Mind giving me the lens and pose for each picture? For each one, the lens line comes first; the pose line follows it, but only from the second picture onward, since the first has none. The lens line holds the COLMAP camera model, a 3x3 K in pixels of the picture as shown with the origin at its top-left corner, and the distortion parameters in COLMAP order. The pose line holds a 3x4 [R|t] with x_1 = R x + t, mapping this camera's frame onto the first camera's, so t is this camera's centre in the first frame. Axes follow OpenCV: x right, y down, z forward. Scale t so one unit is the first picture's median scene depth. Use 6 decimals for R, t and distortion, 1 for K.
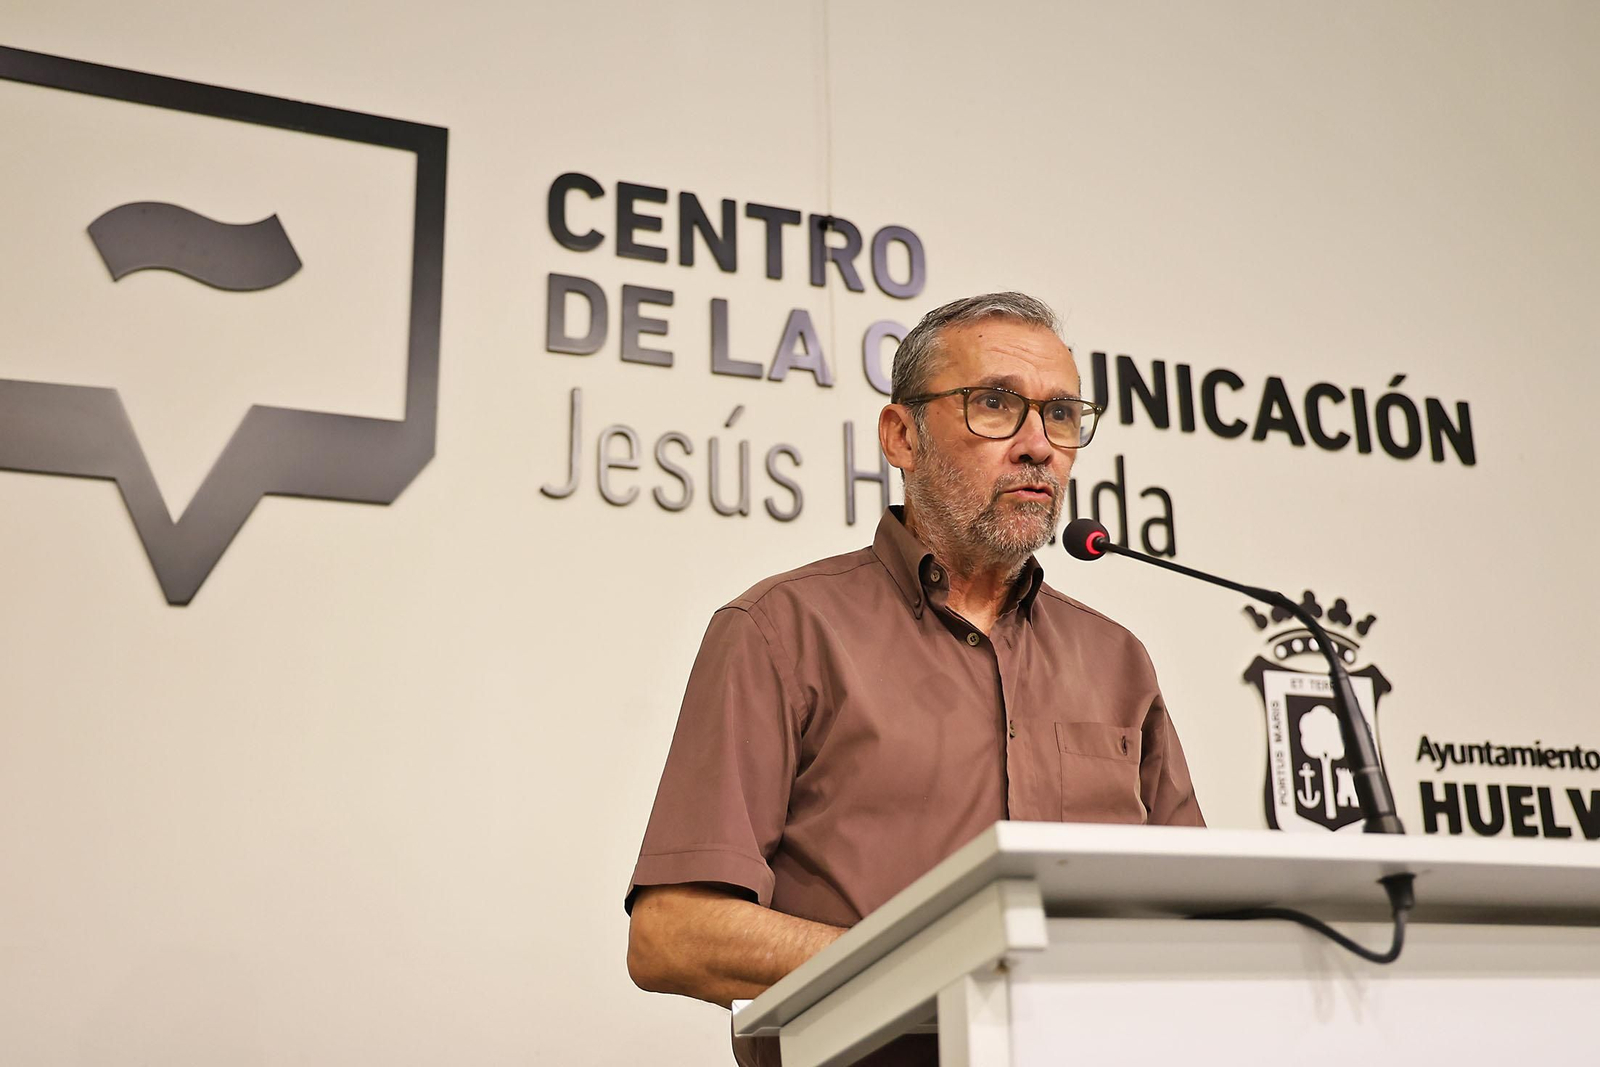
lens RADIAL K [[1738.0, 0, 800.0], [0, 1738.0, 533.5], [0, 0, 1]] dist [0.011250, 0.156714]
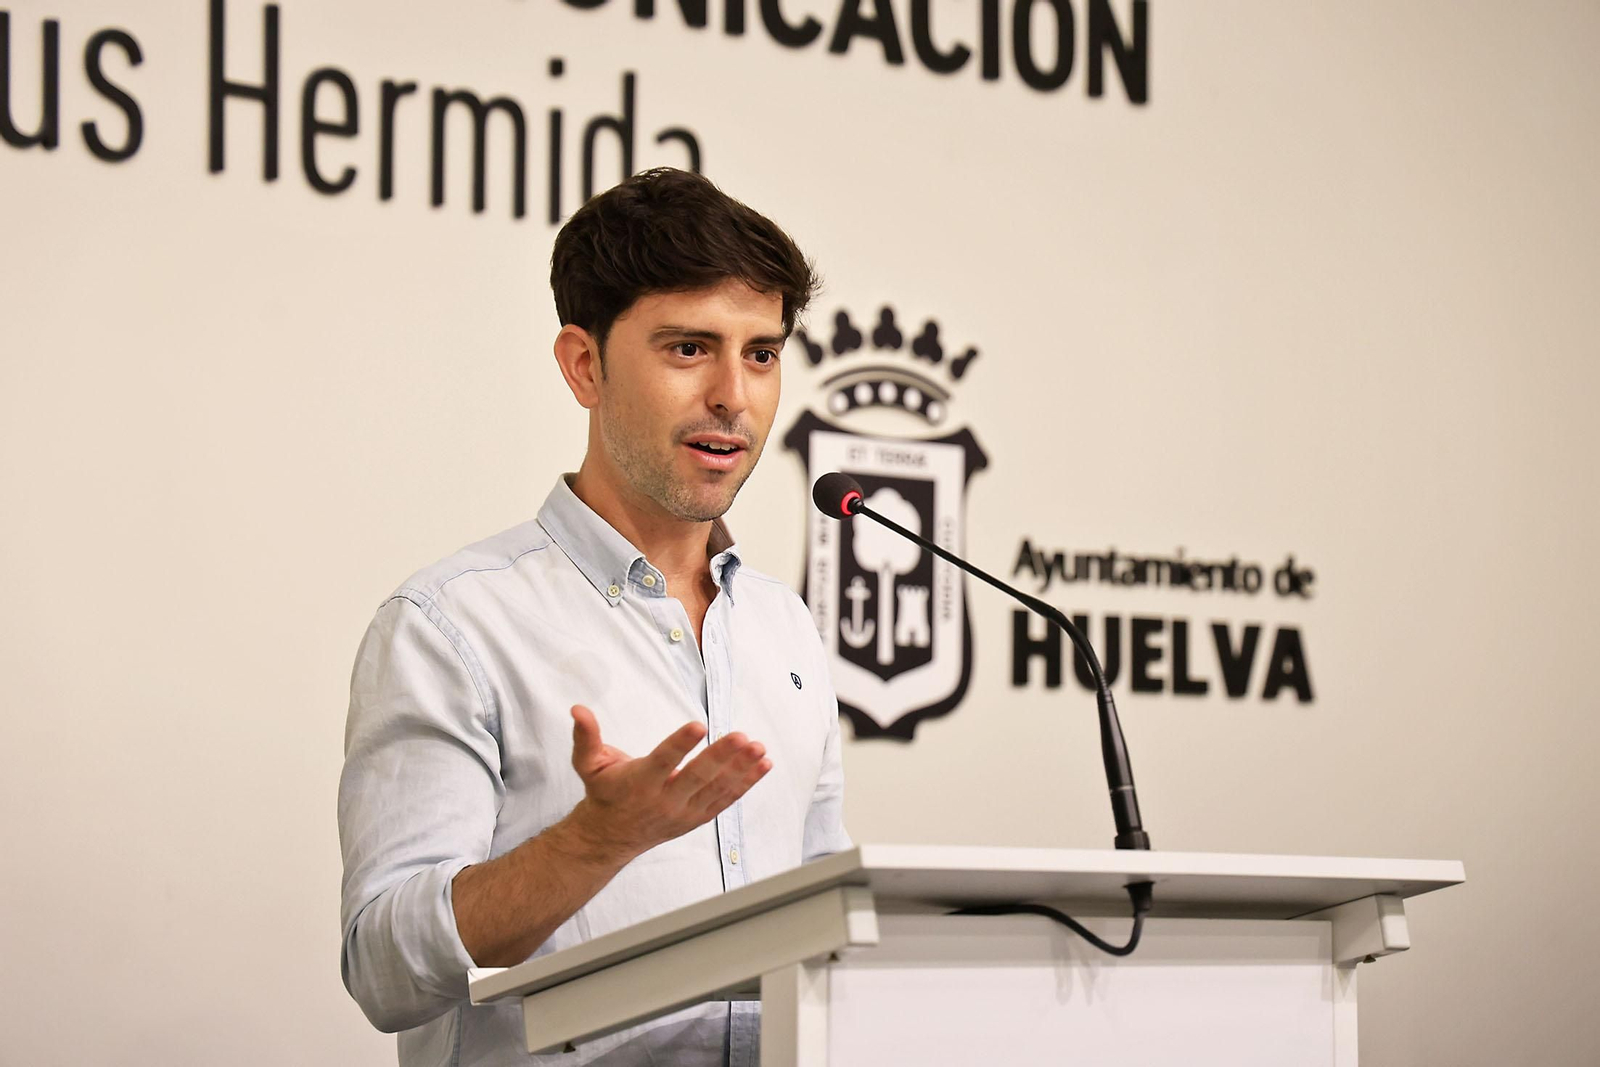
lens RADIAL K [[4340.0, 0, 800.0], [0, 4340.0, 533.5], [0, 0, 1]] dist [0.412206, -0.664645]
pose [[0.943478, 0.051713, 0.327376, -0.255609], [-0.112143, 0.979302, 0.168498, -0.151711], [-0.311886, -0.195687, 0.929749, -0.483773]]
